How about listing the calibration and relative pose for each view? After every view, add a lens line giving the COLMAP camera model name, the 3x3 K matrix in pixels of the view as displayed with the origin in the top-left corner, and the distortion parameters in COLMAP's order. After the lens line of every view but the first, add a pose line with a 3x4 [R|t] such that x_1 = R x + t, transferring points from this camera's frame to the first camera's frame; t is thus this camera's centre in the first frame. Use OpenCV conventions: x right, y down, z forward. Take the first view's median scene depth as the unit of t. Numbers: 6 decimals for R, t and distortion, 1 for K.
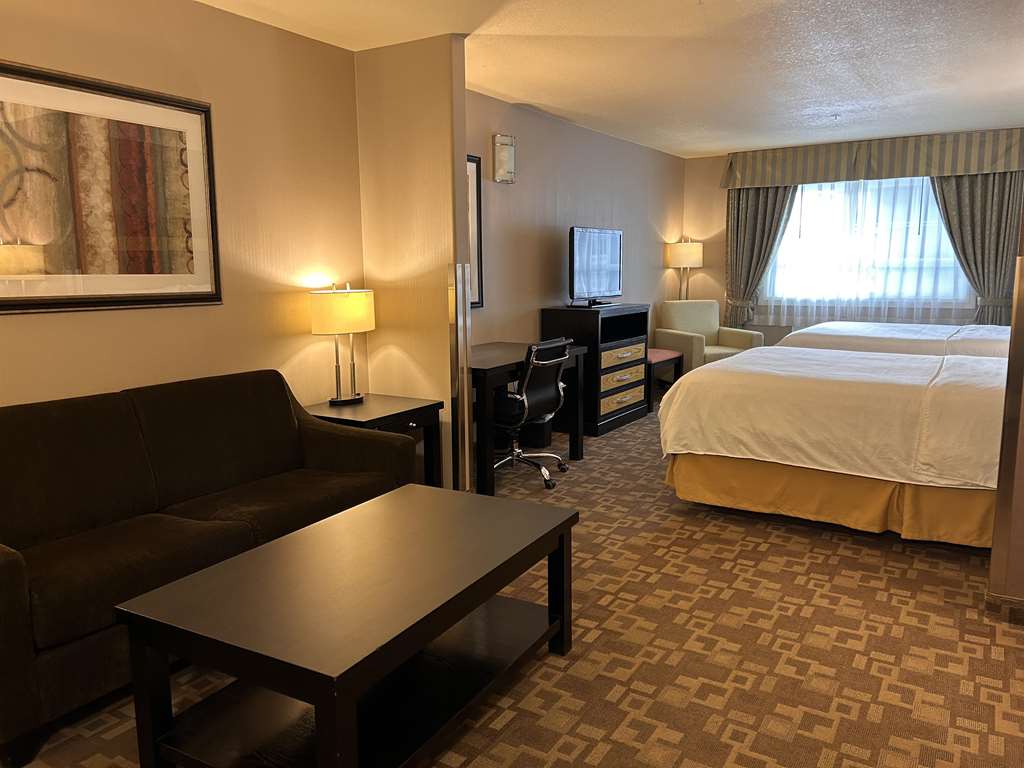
lens RADIAL K [[764.4, 0, 507.7], [0, 764.4, 383.6], [0, 0, 1]] dist [0.056379, -0.056060]
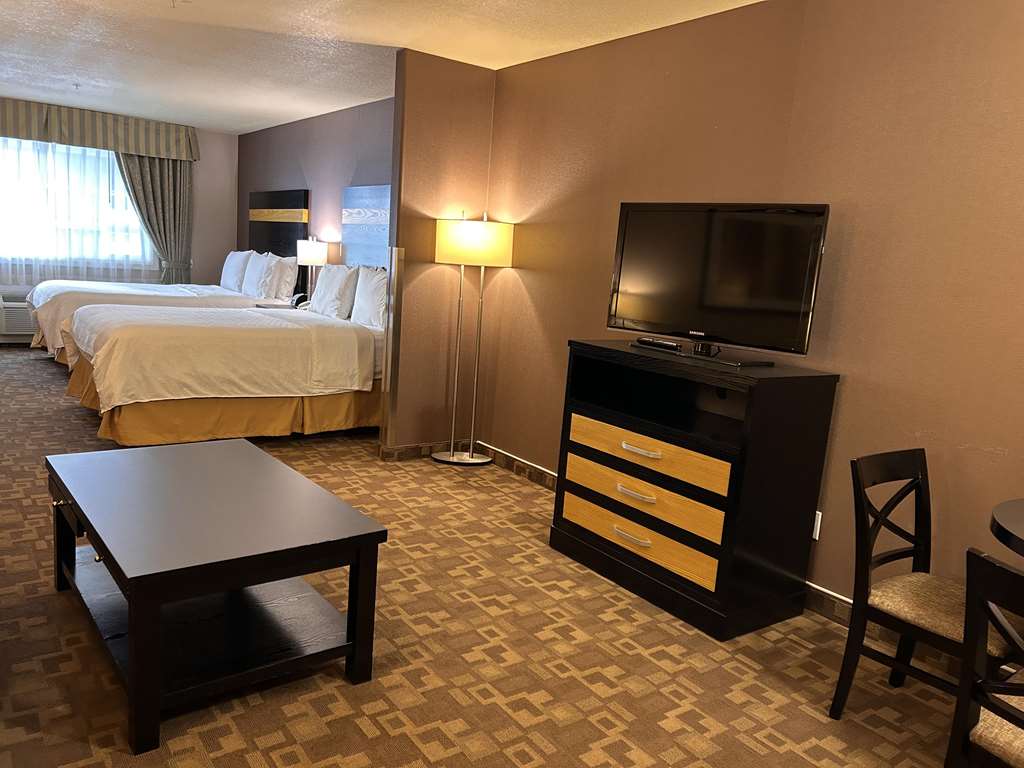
lens RADIAL K [[764.4, 0, 507.7], [0, 764.4, 383.6], [0, 0, 1]] dist [0.056379, -0.056060]
pose [[0.382518, -0.115700, 0.916675, -0.568935], [0.064936, 0.993042, 0.098242, -0.009901], [-0.921663, 0.021946, 0.387370, 0.081691]]
